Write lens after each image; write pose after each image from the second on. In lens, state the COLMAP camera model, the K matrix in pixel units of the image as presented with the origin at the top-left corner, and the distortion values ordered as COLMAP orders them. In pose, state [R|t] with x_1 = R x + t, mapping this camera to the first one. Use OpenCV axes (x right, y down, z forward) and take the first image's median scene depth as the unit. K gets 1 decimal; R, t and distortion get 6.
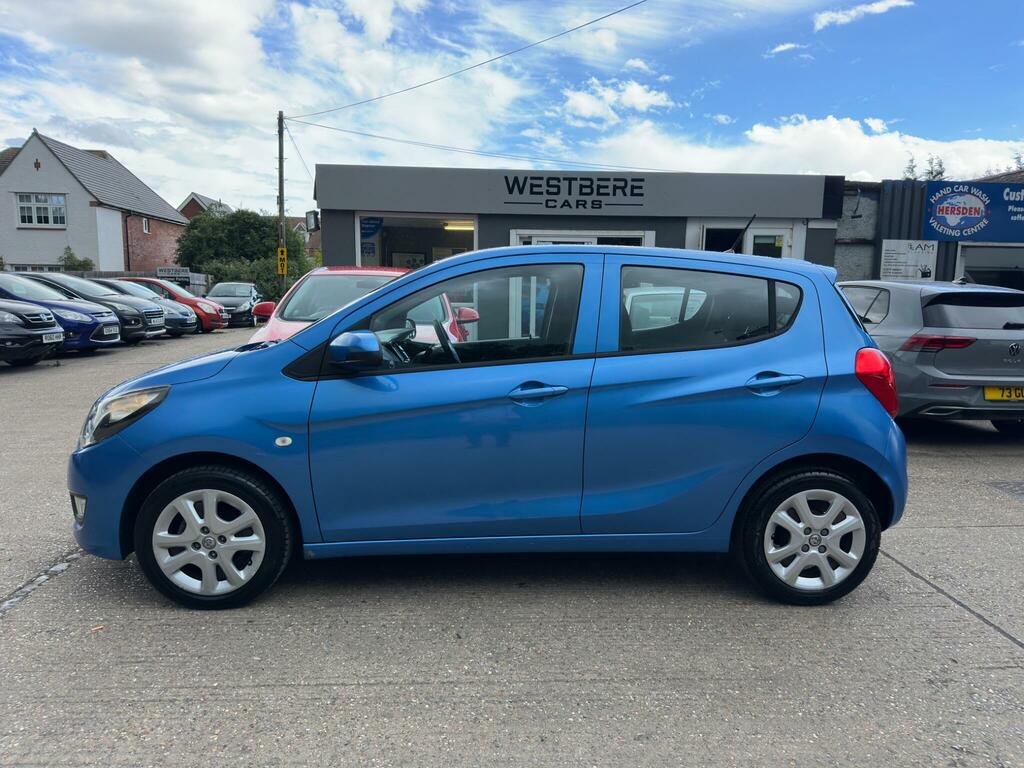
lens RADIAL K [[717.6, 0, 518.2], [0, 717.6, 383.1], [0, 0, 1]] dist [0.010015, -0.017010]
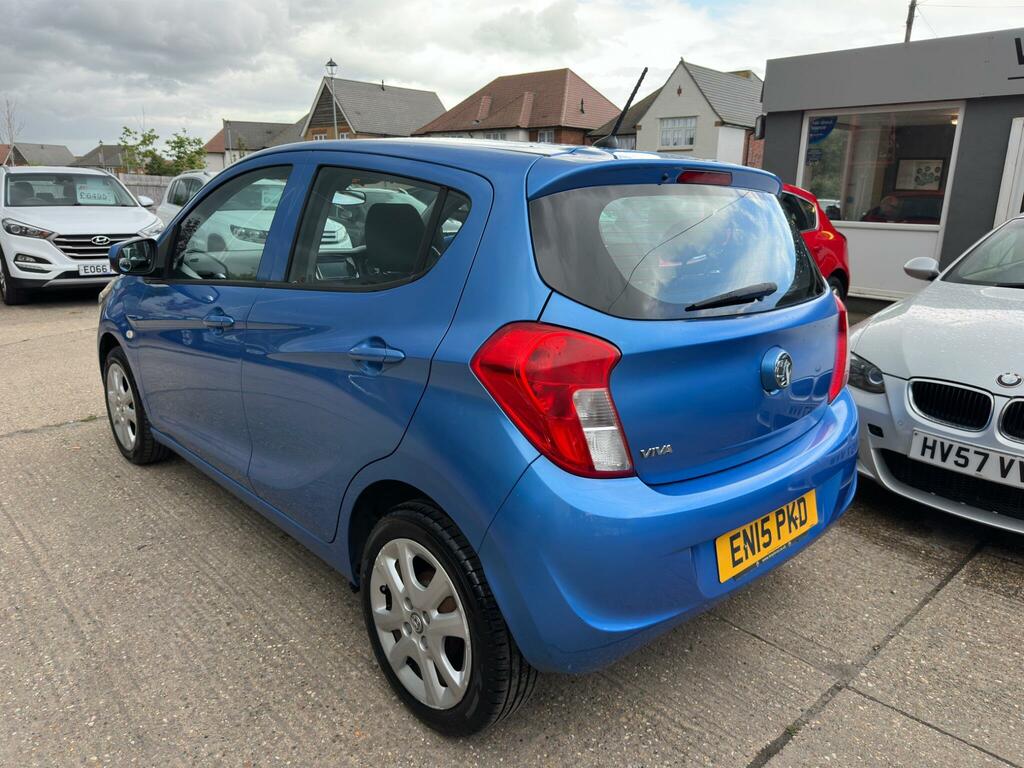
lens RADIAL K [[717.6, 0, 508.9], [0, 717.6, 385.6], [0, 0, 1]] dist [0.010015, -0.017010]
pose [[0.642357, 0.194325, -0.741360, 0.237841], [-0.108870, 0.980648, 0.162715, -0.023360], [0.758633, -0.023809, 0.651083, 0.182152]]
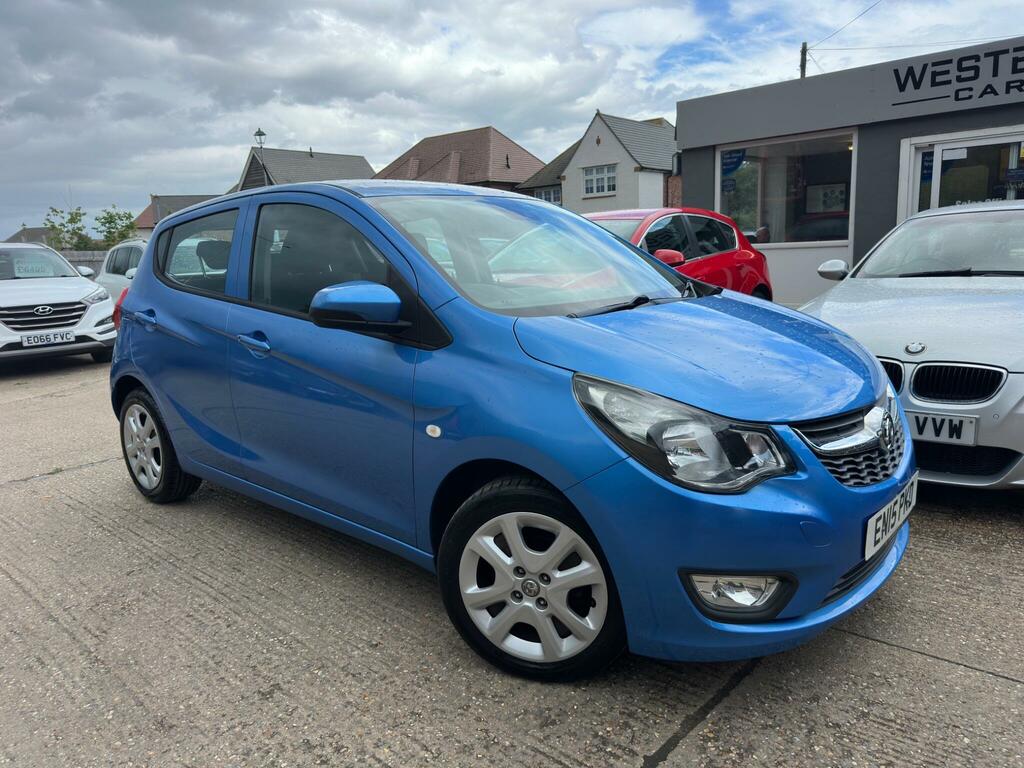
lens RADIAL K [[717.6, 0, 502.9], [0, 717.6, 385.9], [0, 0, 1]] dist [0.010015, -0.017010]
pose [[0.702621, 0.086263, -0.706316, 0.252921], [-0.036354, 0.995680, 0.085440, -0.004931], [0.710635, -0.034354, 0.702721, 0.160242]]
